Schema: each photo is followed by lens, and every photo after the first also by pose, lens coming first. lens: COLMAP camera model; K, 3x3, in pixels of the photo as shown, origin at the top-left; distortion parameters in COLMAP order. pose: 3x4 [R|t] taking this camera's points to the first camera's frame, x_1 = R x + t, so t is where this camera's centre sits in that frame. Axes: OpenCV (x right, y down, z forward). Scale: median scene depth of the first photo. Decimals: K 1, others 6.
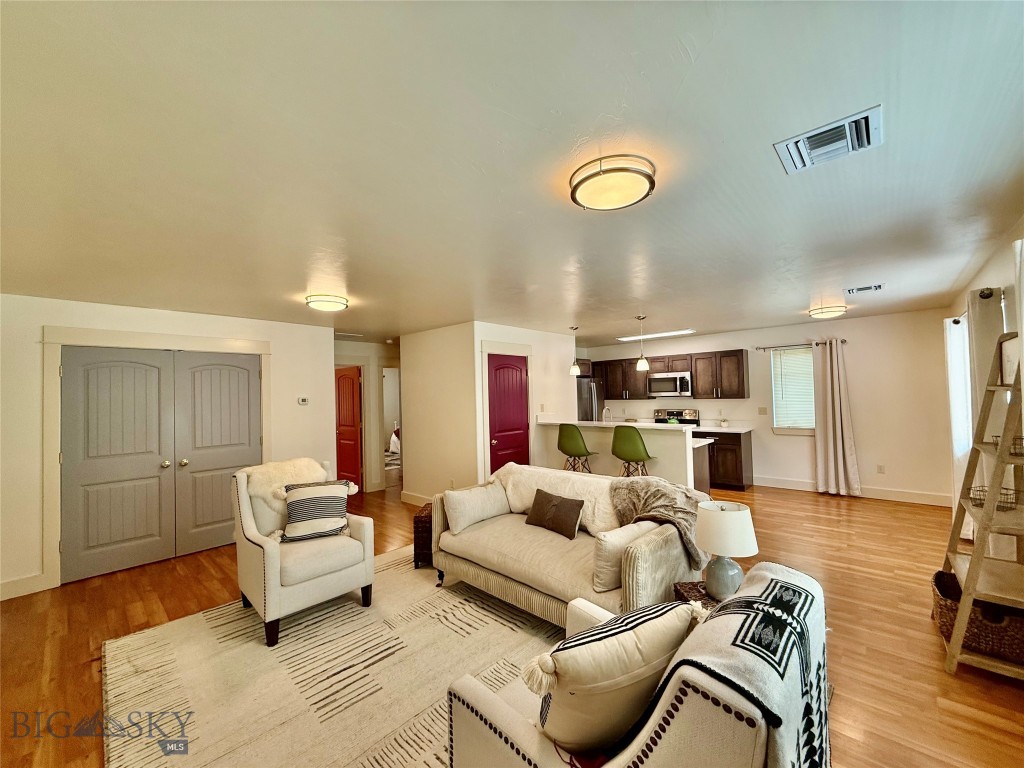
lens RADIAL K [[408.2, 0, 509.9], [0, 408.2, 384.6], [0, 0, 1]] dist [-0.000895, 0.000422]
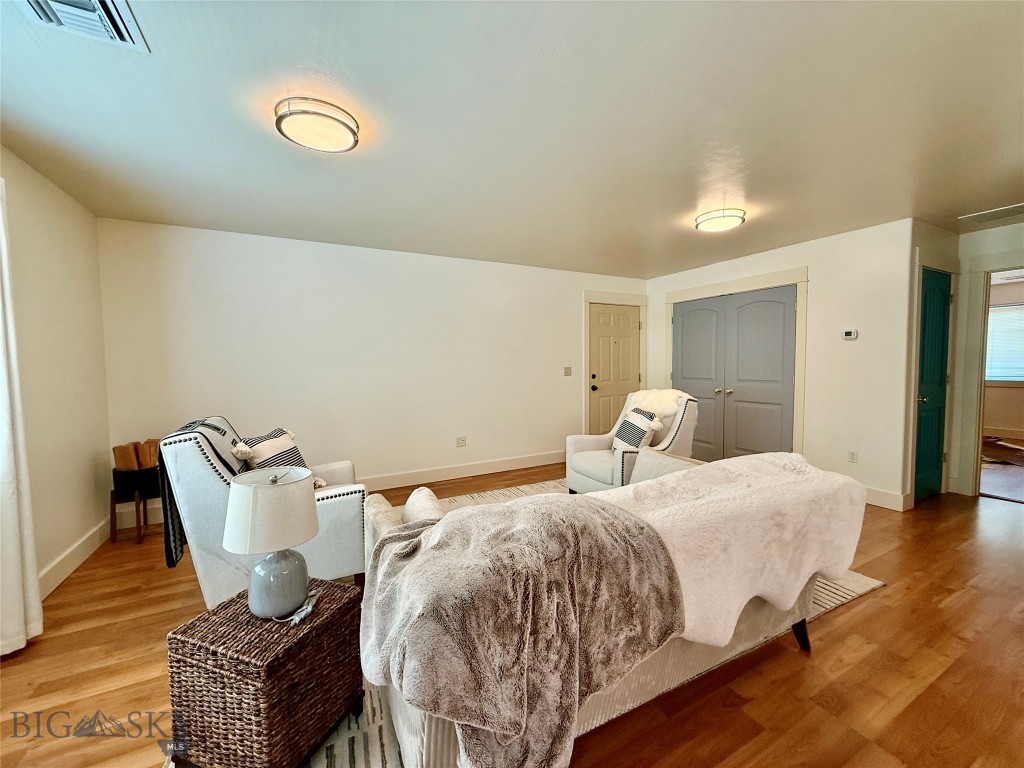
lens RADIAL K [[407.5, 0, 510.3], [0, 407.5, 385.1], [0, 0, 1]] dist [-0.000304, 0.000073]
pose [[-0.328034, 0.084174, -0.940908, 0.519514], [0.043172, 0.996317, 0.074080, 0.062047], [0.943679, -0.016320, -0.330460, 0.819864]]
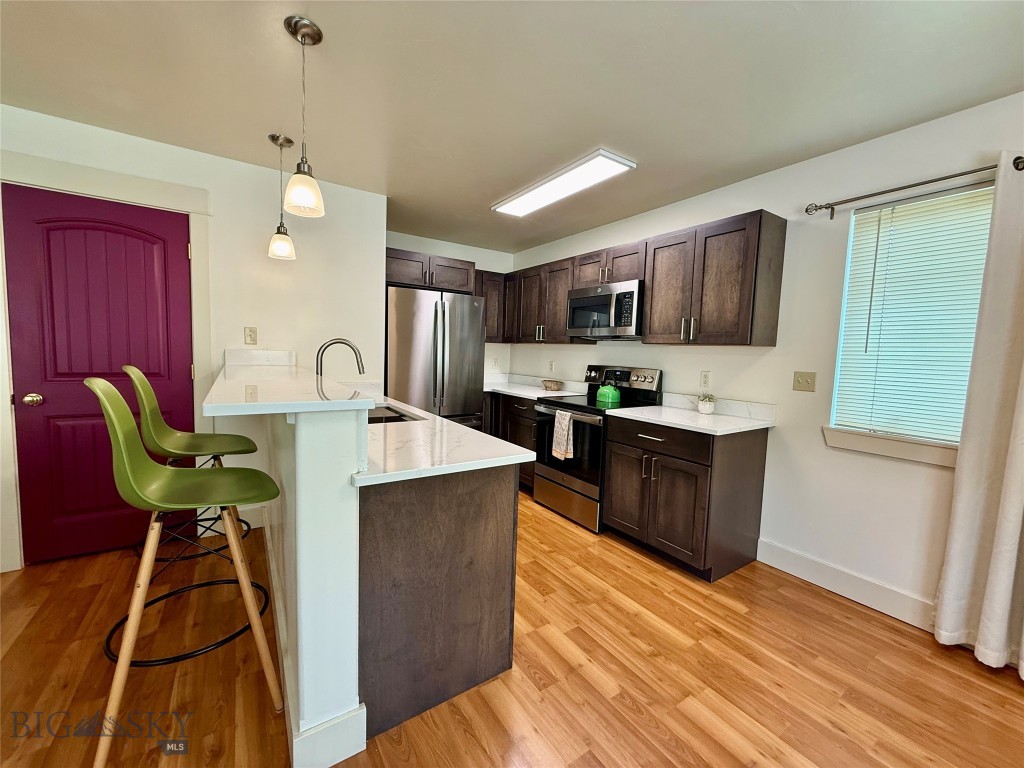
lens RADIAL K [[407.5, 0, 510.3], [0, 407.5, 385.1], [0, 0, 1]] dist [-0.000304, 0.000073]
pose [[0.970122, 0.079936, -0.229071, 0.710304], [-0.055570, 0.992275, 0.110917, 0.066300], [0.236168, -0.094873, 0.967070, 0.915908]]
